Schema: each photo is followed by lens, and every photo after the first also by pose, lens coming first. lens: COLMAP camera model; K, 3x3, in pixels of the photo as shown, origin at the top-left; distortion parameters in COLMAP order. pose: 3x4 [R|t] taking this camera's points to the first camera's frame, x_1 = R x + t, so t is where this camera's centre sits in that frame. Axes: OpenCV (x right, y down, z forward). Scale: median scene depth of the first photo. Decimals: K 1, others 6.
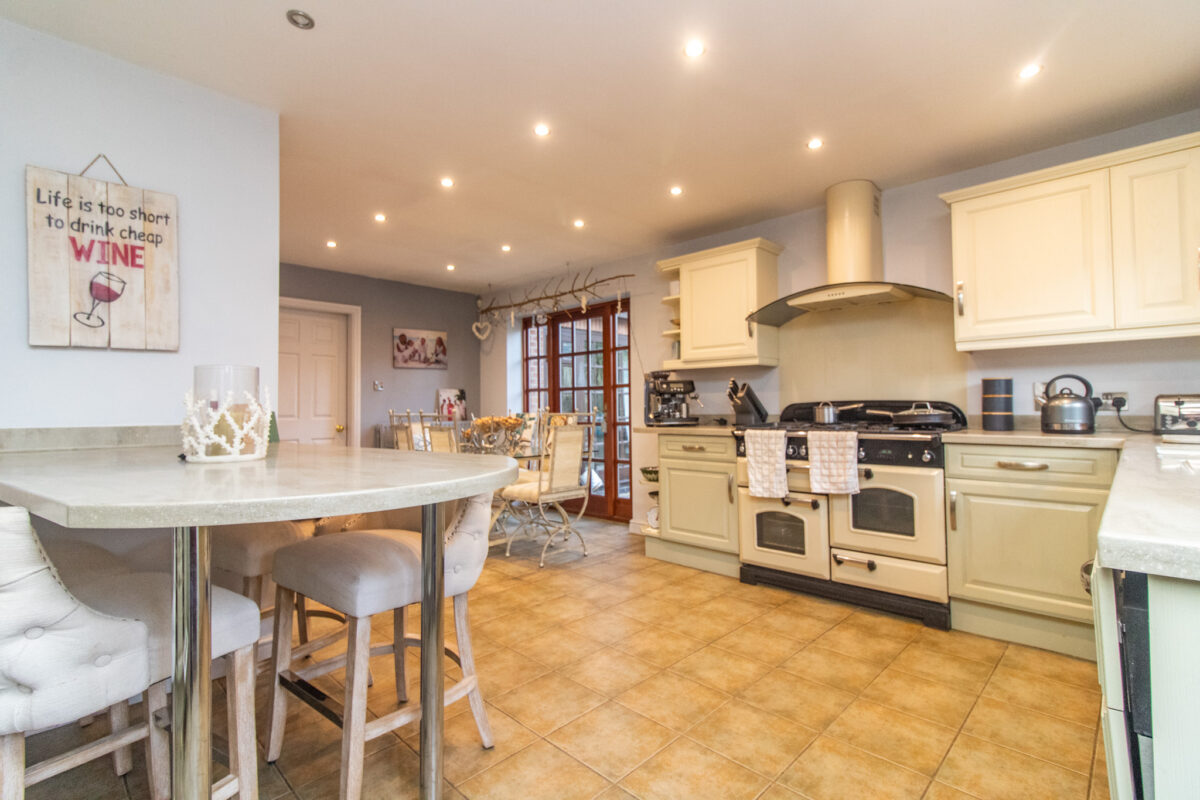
lens RADIAL K [[553.6, 0, 600.4], [0, 553.6, 393.1], [0, 0, 1]] dist [0.003931, 0.000302]
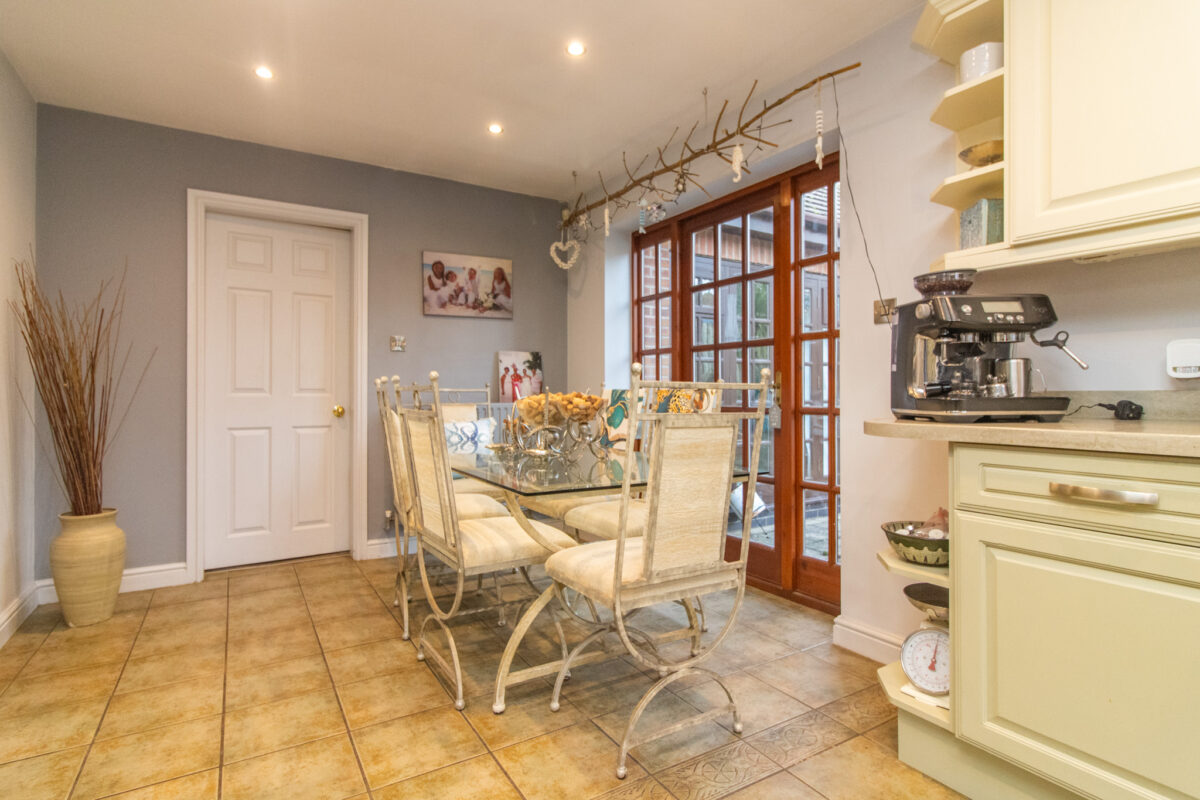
lens RADIAL K [[603.0, 0, 600.6], [0, 603.0, 389.3], [0, 0, 1]] dist [-0.001665, -0.000322]
pose [[0.969100, 0.008882, -0.246510, -0.016684], [-0.003738, 0.999766, 0.021328, 0.030498], [0.246642, -0.019748, 0.968906, 0.531291]]
